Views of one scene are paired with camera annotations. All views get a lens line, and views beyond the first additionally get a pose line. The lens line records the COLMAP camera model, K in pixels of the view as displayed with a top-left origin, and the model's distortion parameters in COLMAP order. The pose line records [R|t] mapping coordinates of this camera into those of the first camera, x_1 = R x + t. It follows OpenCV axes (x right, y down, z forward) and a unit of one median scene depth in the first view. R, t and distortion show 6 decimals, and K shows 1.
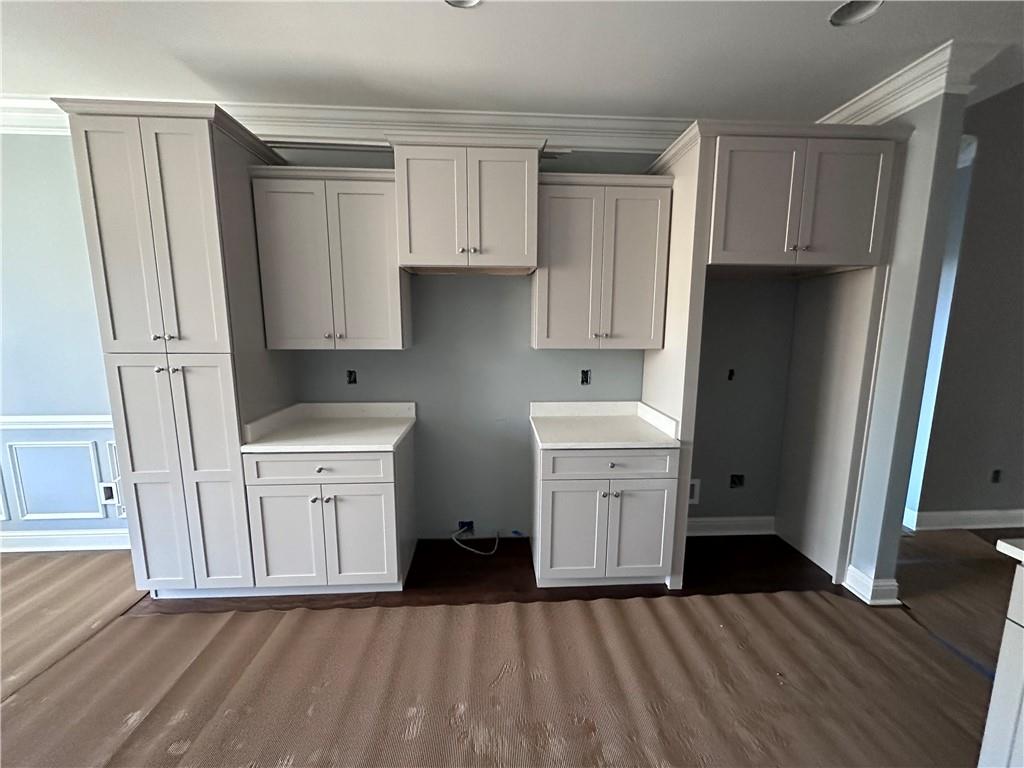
lens RADIAL K [[405.3, 0, 516.5], [0, 405.3, 382.6], [0, 0, 1]] dist [-0.002037, -0.000321]
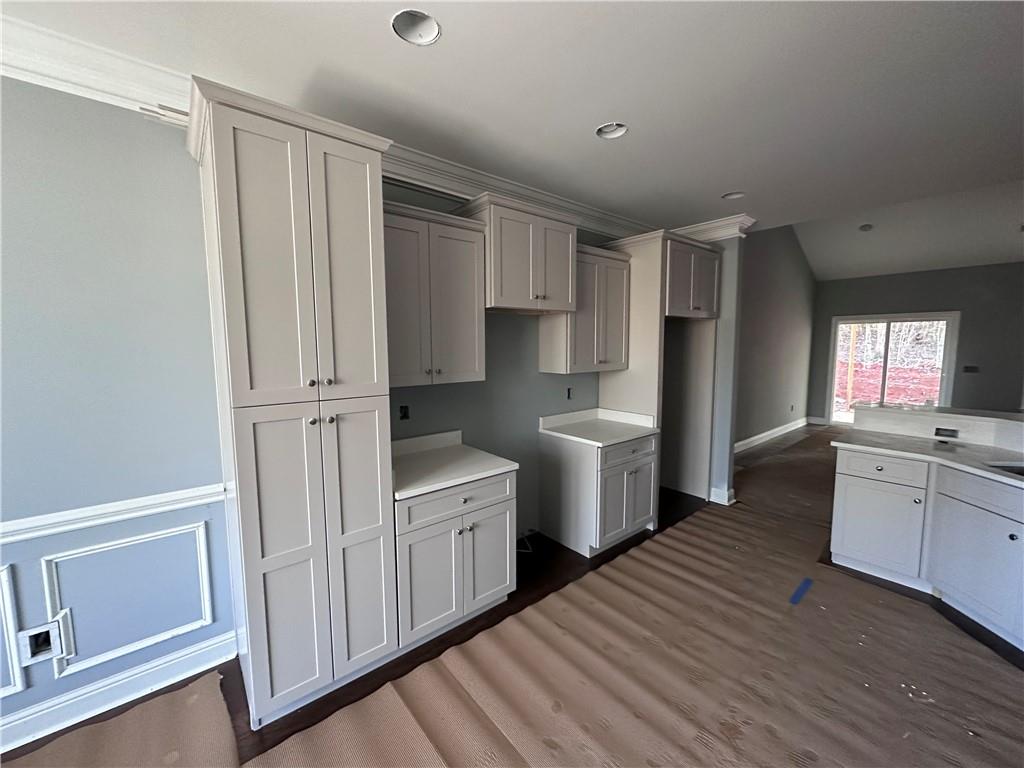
lens RADIAL K [[407.9, 0, 513.2], [0, 407.9, 384.1], [0, 0, 1]] dist [-0.000487, -0.000634]
pose [[0.804200, -0.067983, 0.590458, -0.933629], [0.096048, 0.995244, -0.016228, -0.049366], [-0.586547, 0.069763, 0.806905, 0.060658]]
